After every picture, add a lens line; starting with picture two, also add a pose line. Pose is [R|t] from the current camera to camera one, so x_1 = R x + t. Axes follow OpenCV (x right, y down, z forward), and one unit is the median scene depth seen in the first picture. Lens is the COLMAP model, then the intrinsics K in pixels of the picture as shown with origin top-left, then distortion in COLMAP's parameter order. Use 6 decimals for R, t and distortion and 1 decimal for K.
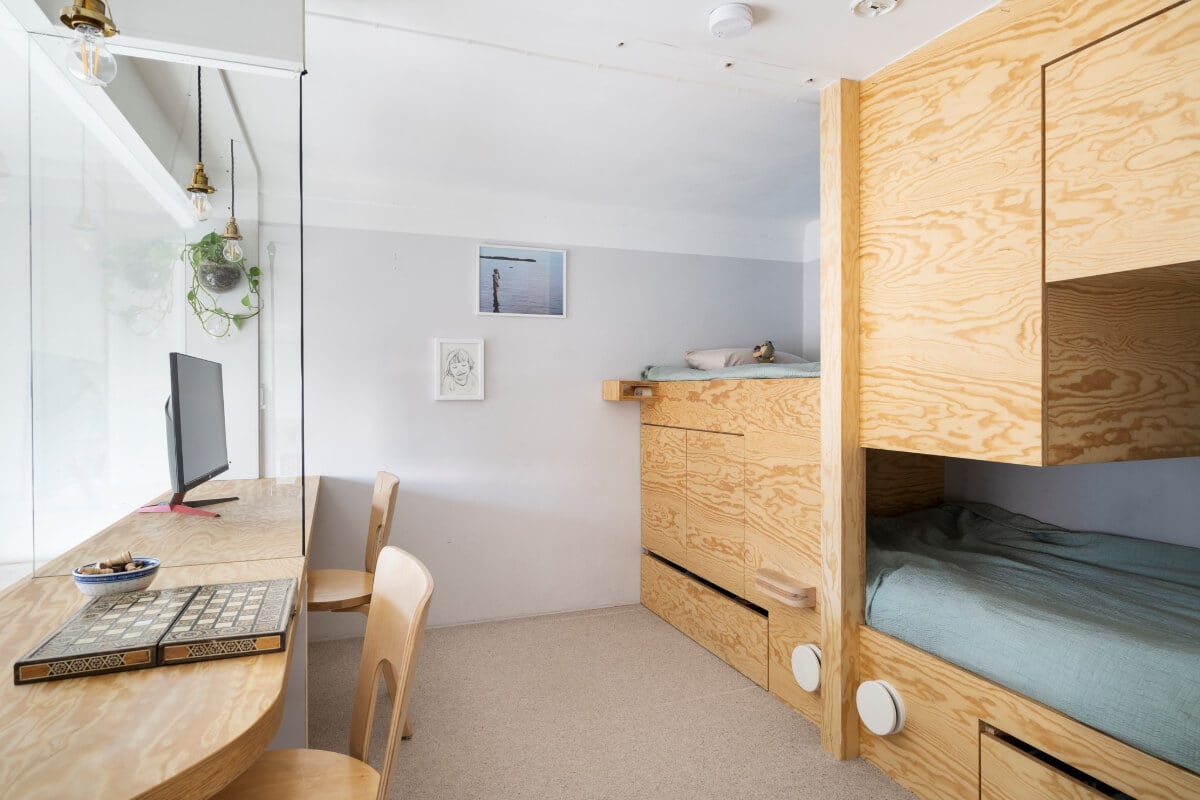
lens RADIAL K [[703.2, 0, 596.3], [0, 703.2, 392.9], [0, 0, 1]] dist [-0.000909, -0.001305]
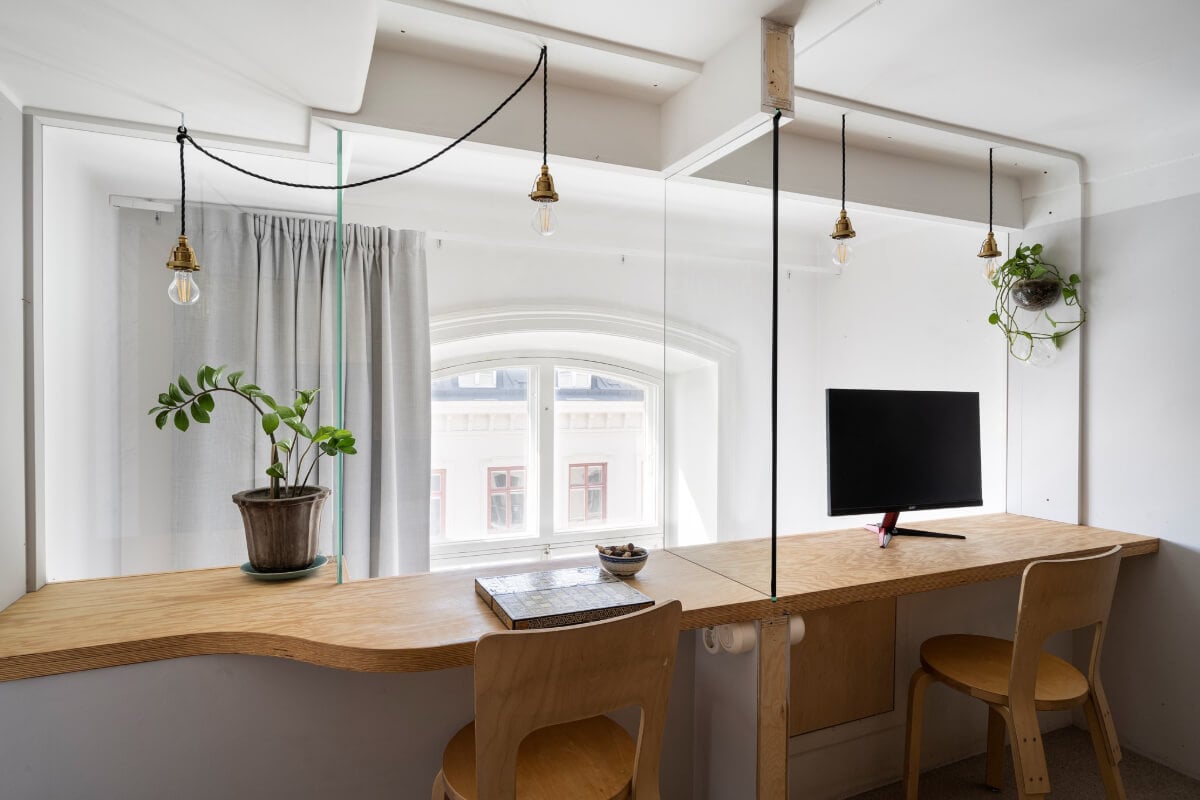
lens RADIAL K [[695.5, 0, 614.1], [0, 695.5, 401.4], [0, 0, 1]] dist [0.006626, 0.000295]
pose [[0.079805, 0.010189, -0.996758, 0.313619], [-0.015270, 0.999843, 0.008998, -0.027201], [0.996694, 0.014502, 0.079948, 0.398596]]
